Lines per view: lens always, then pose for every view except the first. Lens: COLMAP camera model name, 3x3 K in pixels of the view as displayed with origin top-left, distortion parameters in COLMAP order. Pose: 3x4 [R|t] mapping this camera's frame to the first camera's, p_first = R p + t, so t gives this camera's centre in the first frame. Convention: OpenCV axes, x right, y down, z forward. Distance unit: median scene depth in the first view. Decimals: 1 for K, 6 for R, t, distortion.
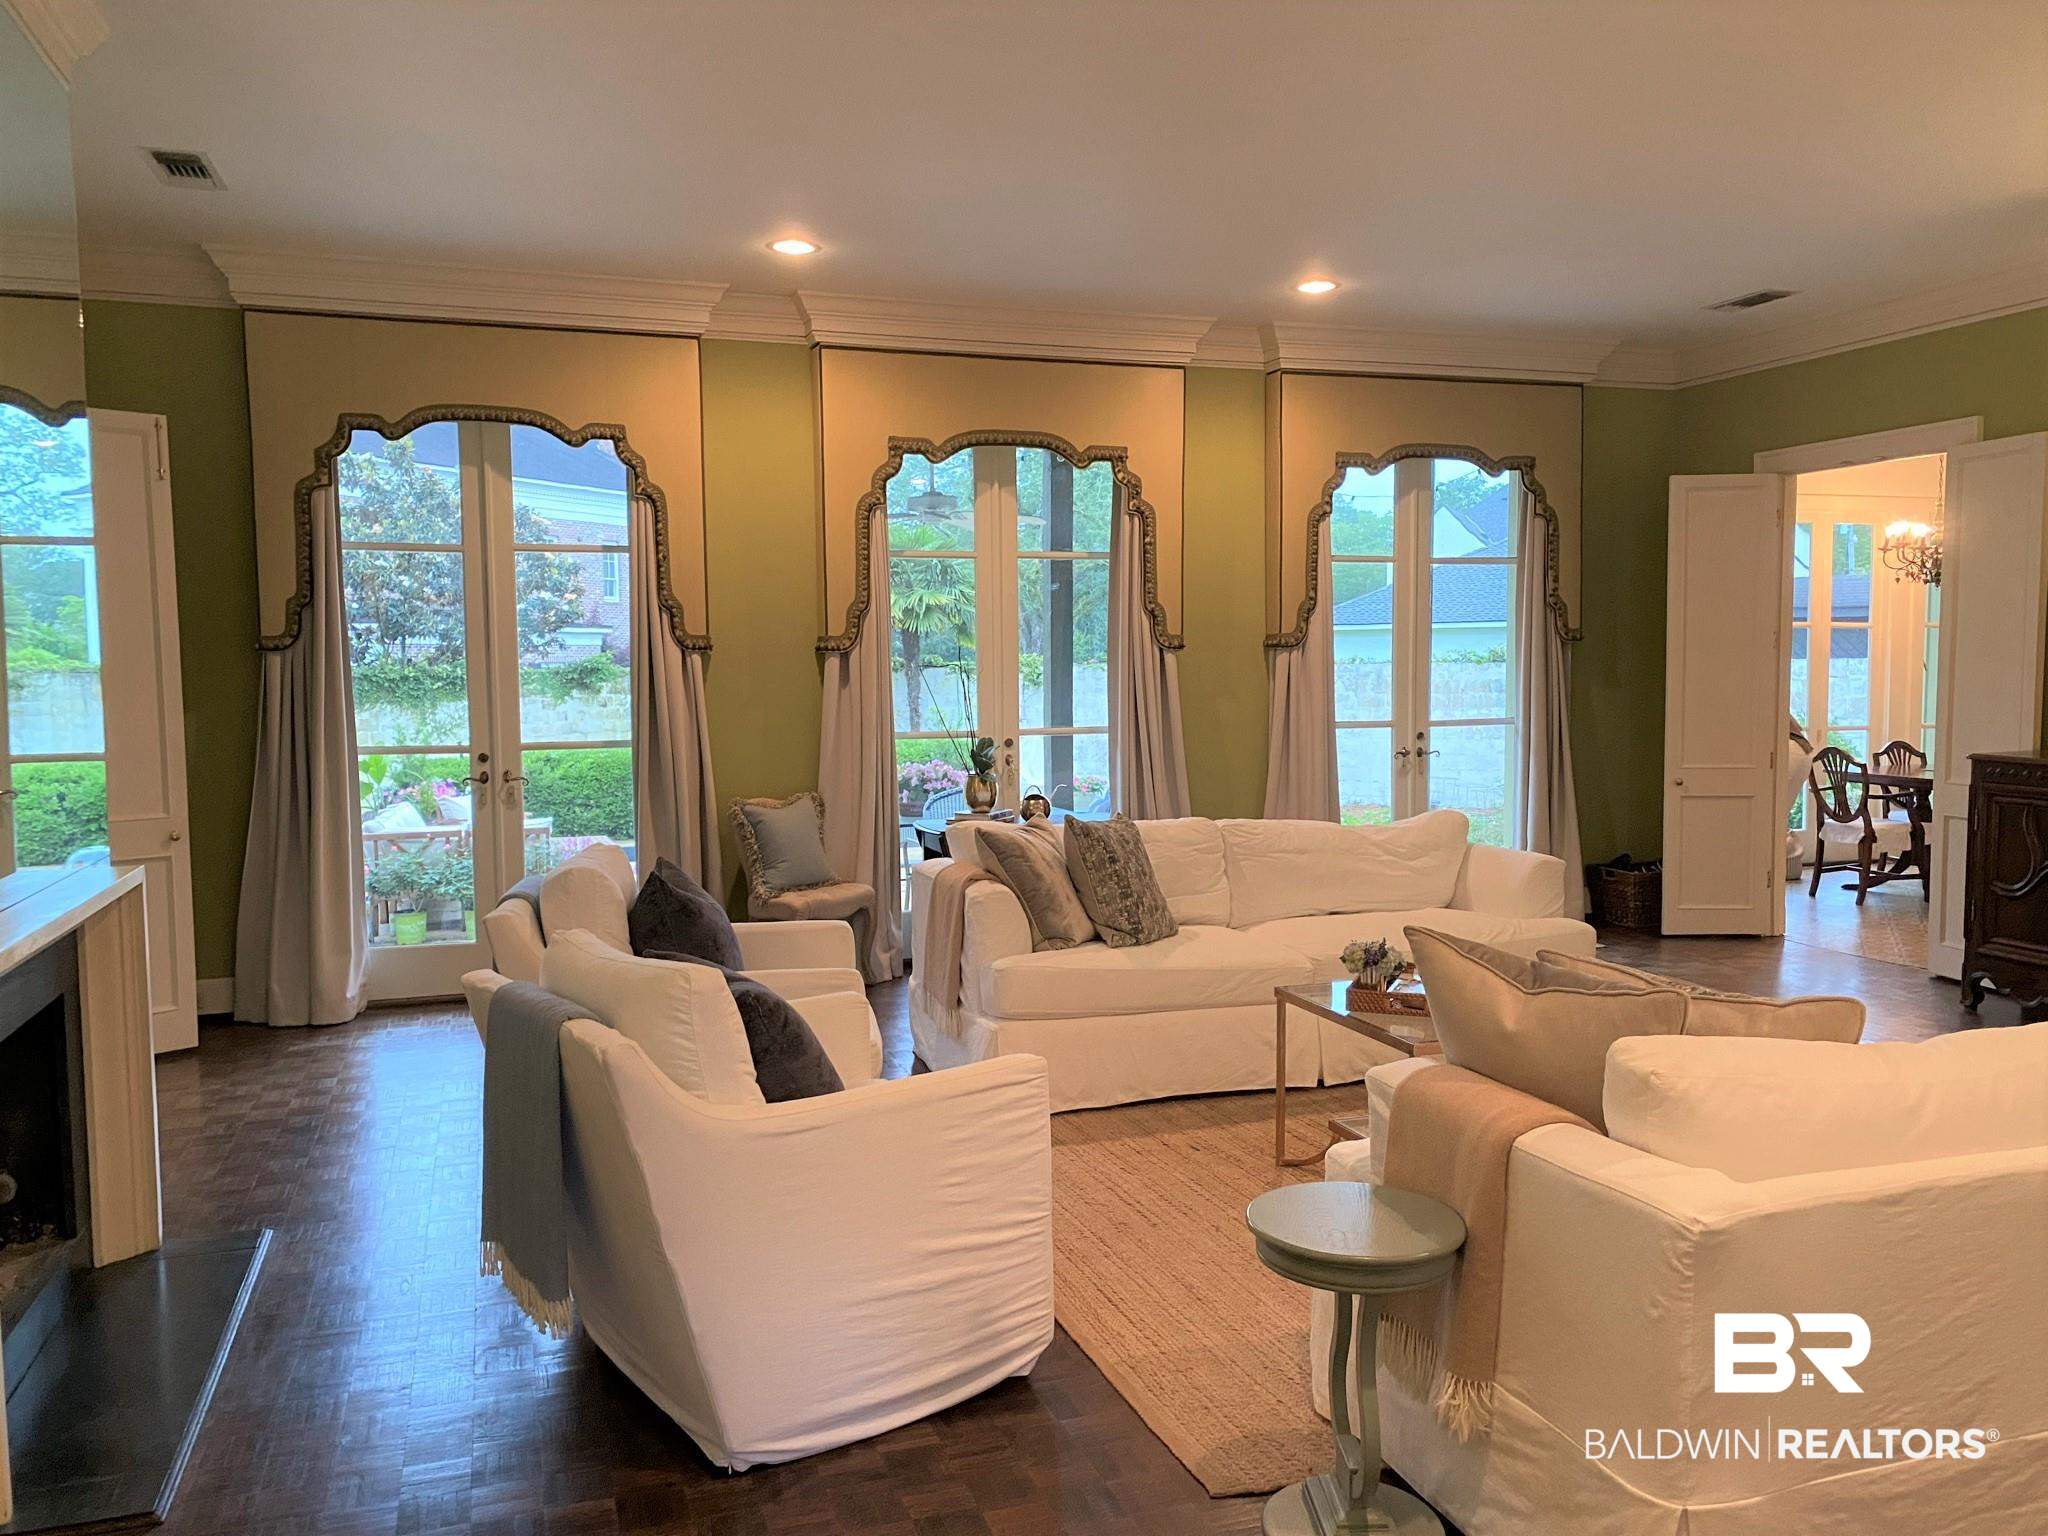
lens RADIAL K [[1567.2, 0, 1022.5], [0, 1567.2, 774.0], [0, 0, 1]] dist [0.030010, -0.020294]
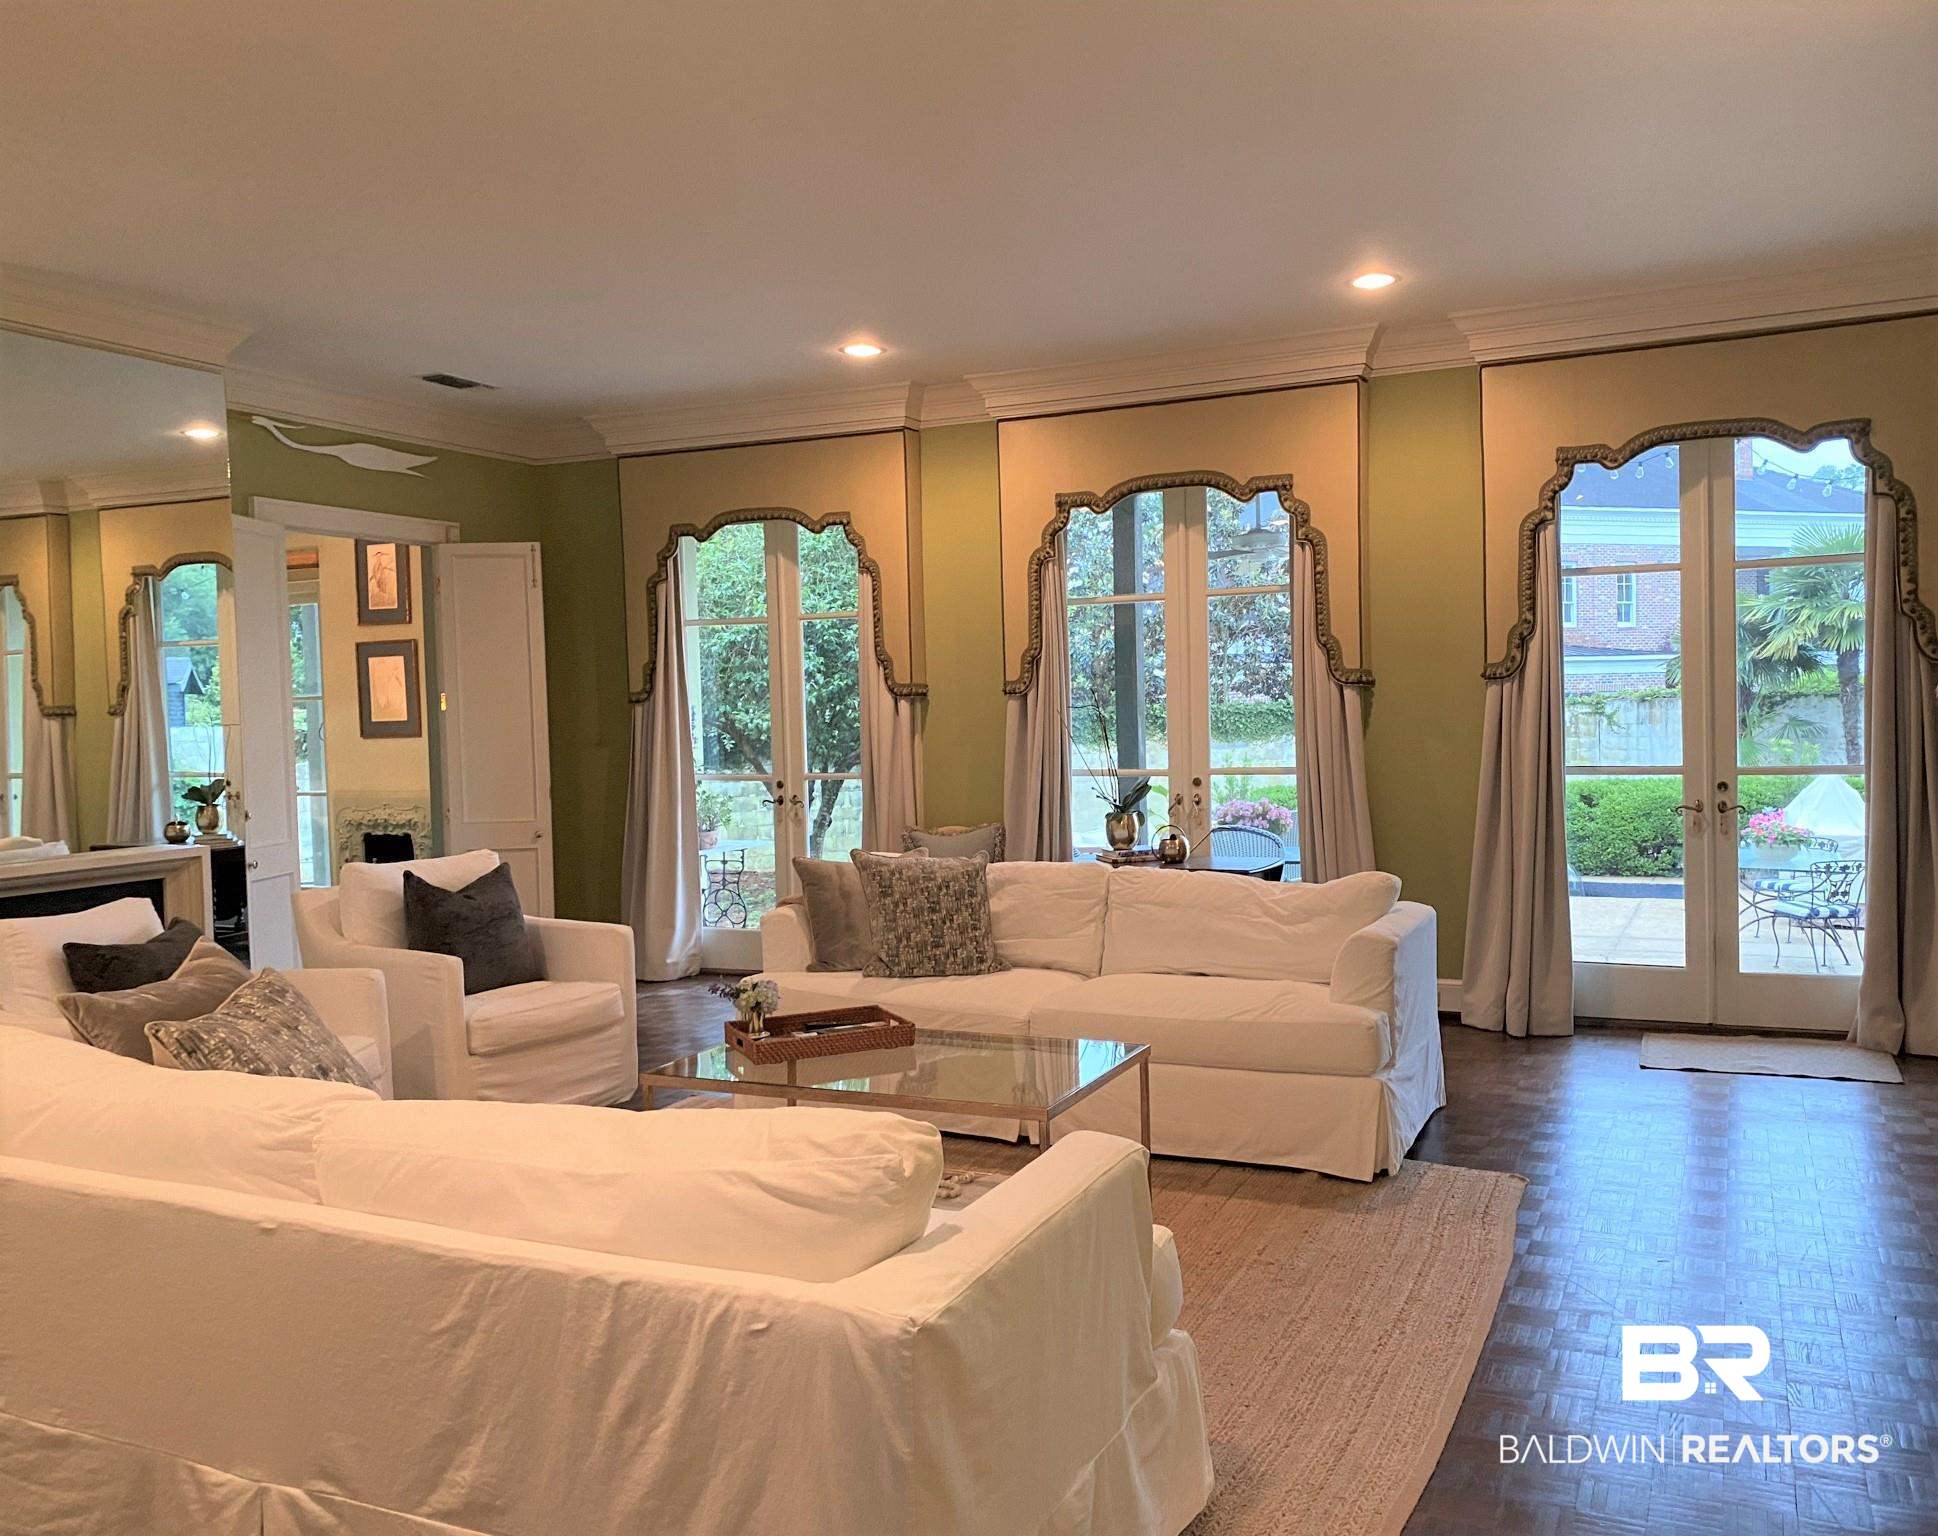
lens RADIAL K [[1552.1, 0, 974.0], [0, 1552.1, 769.6], [0, 0, 1]] dist [0.029504, -0.030164]
pose [[0.724973, 0.017794, -0.688547, 0.604745], [-0.031632, 0.999472, -0.007476, -0.017316], [0.688051, 0.027200, 0.725153, 0.198195]]
